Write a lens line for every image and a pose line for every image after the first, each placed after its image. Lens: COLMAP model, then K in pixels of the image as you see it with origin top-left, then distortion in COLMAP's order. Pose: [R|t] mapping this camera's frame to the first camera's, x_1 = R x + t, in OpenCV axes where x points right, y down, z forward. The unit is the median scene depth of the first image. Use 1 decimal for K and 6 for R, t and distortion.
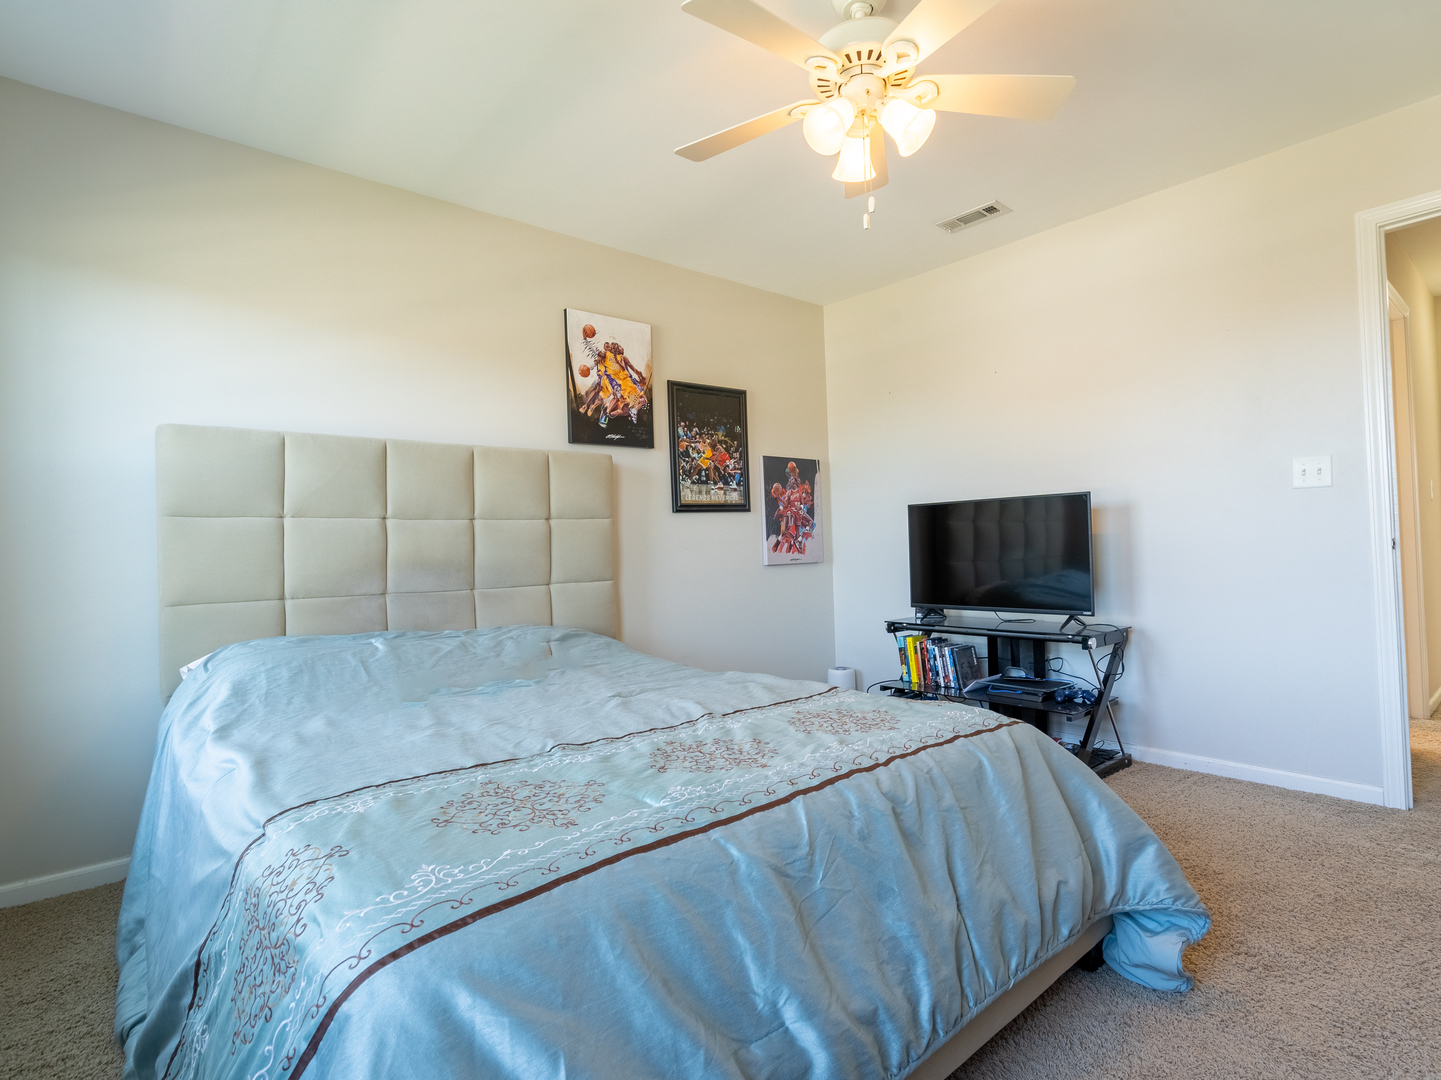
lens RADIAL K [[774.5, 0, 720.7], [0, 774.5, 534.1], [0, 0, 1]] dist [-0.000608, 0.000015]
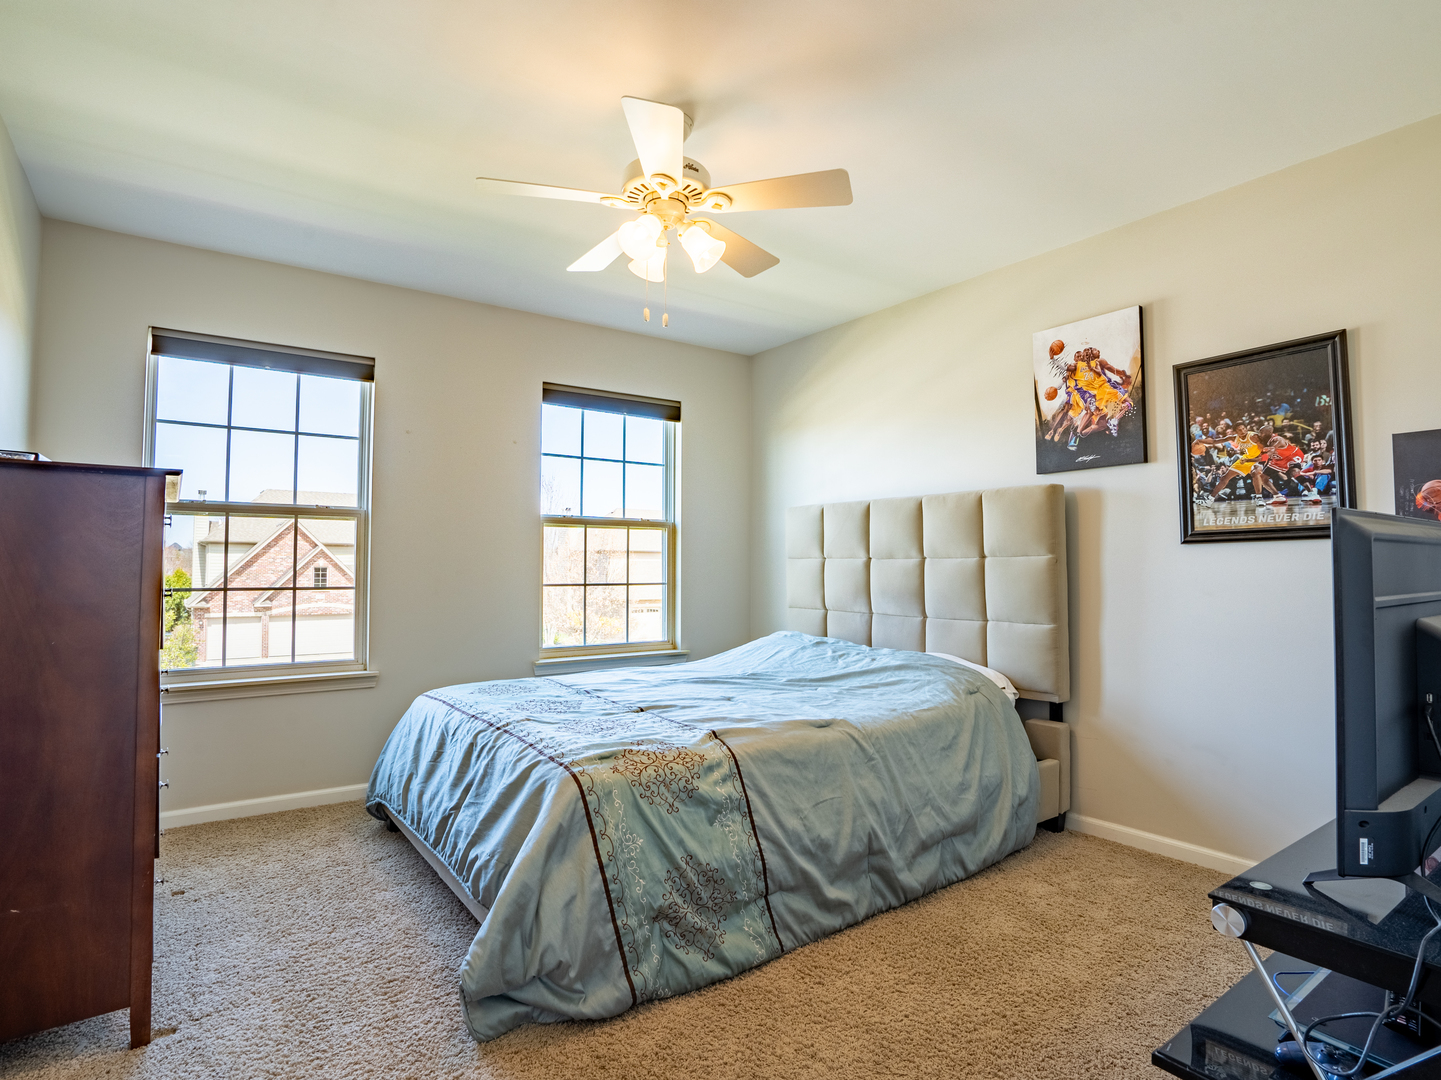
lens RADIAL K [[774.5, 0, 721.4], [0, 774.5, 538.0], [0, 0, 1]] dist [-0.000608, 0.000015]
pose [[-0.066993, -0.028513, -0.997346, 0.713510], [0.000440, 0.999591, -0.028606, -0.013891], [0.997753, -0.002356, -0.066953, 0.636824]]
